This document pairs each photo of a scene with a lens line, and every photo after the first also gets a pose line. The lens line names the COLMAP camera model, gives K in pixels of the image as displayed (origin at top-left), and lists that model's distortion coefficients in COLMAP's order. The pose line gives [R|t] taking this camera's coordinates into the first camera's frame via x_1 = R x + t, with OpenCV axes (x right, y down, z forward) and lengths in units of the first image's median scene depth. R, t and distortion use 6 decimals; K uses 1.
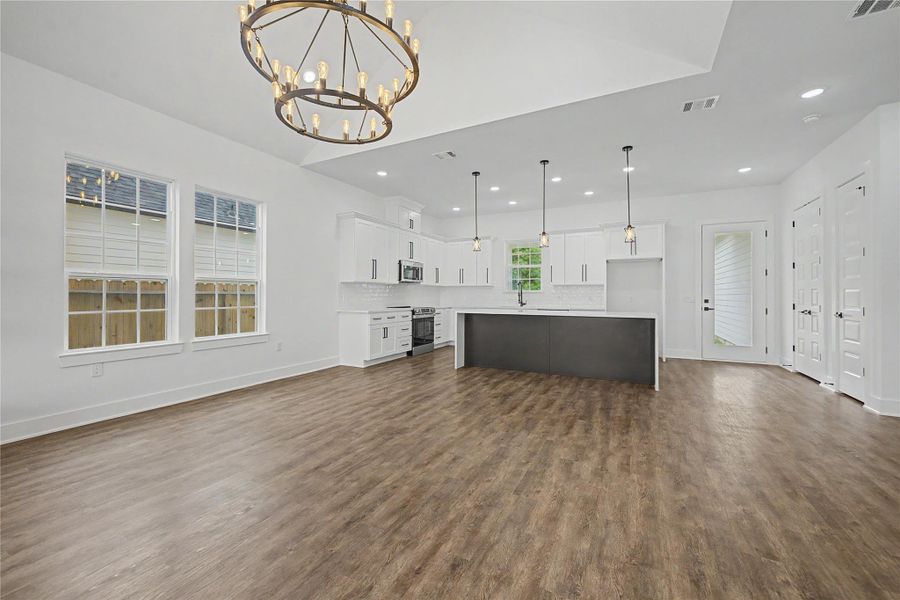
lens RADIAL K [[356.8, 0, 451.0], [0, 356.8, 294.2], [0, 0, 1]] dist [0.003896, -0.000054]
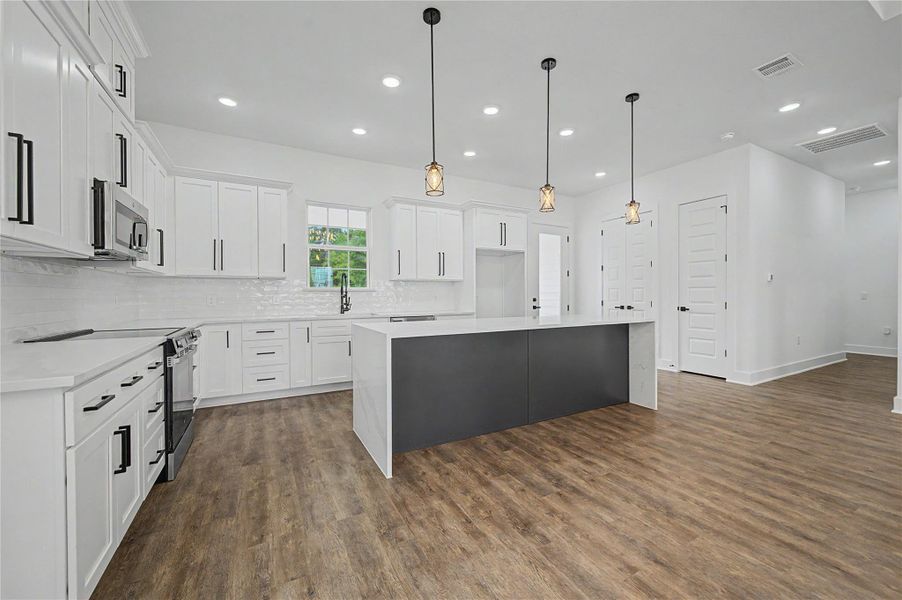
lens RADIAL K [[357.6, 0, 453.3], [0, 357.6, 300.0], [0, 0, 1]] dist [0.003896, -0.000054]
pose [[0.562346, -0.015786, 0.826752, -0.272618], [0.005695, 0.999868, 0.015218, 0.004096], [-0.826883, -0.003849, 0.562361, 0.708040]]
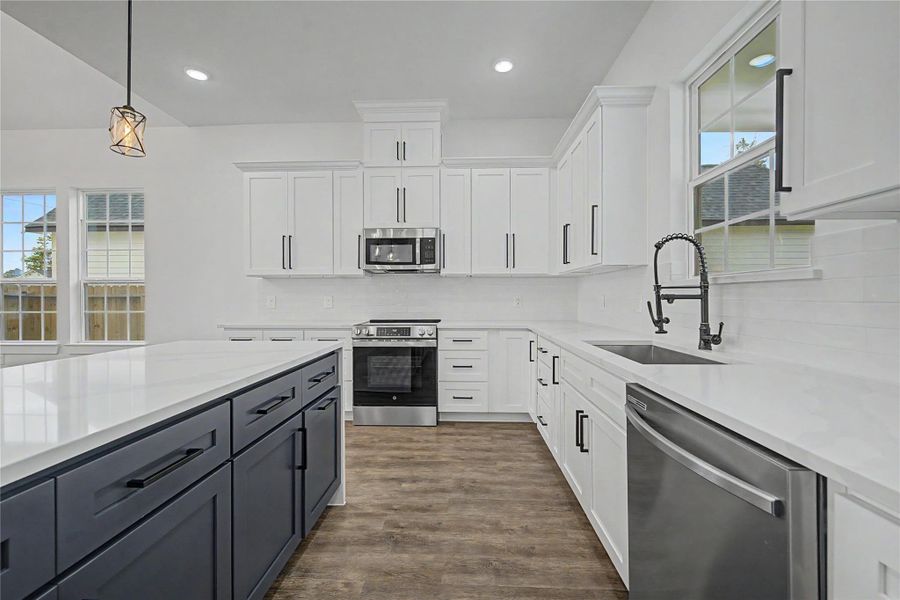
lens RADIAL K [[356.8, 0, 454.1], [0, 356.8, 298.4], [0, 0, 1]] dist [0.003896, -0.000054]
pose [[0.427479, -0.003517, -0.904019, 0.451807], [0.003822, 0.999991, -0.002083, 0.006863], [0.904017, -0.002565, 0.427488, 1.084435]]
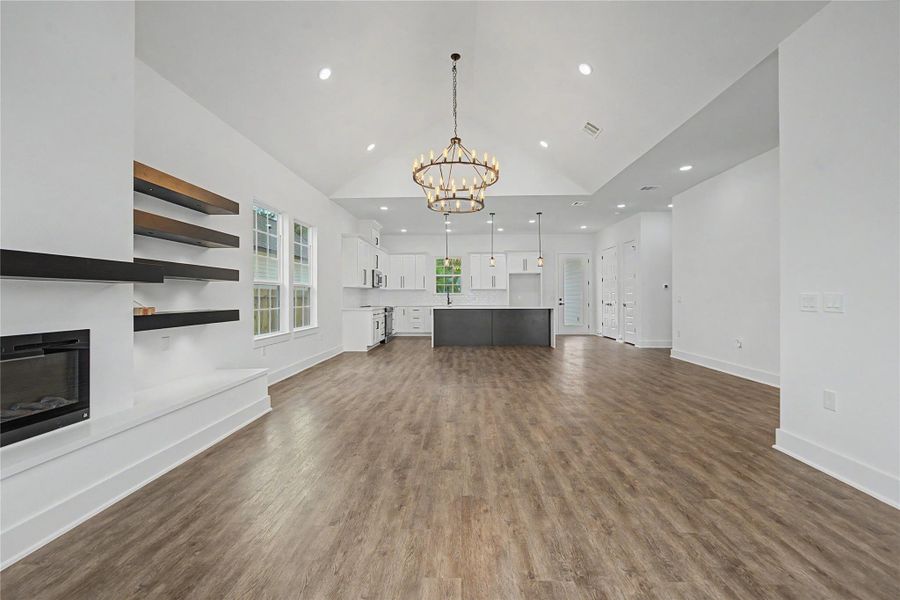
lens RADIAL K [[356.8, 0, 444.9], [0, 356.8, 297.2], [0, 0, 1]] dist [0.003896, -0.000054]
pose [[0.909038, -0.006176, 0.416668, -0.535798], [0.004866, 0.999979, 0.004208, -0.000456], [-0.416685, -0.001798, 0.909049, -0.332013]]
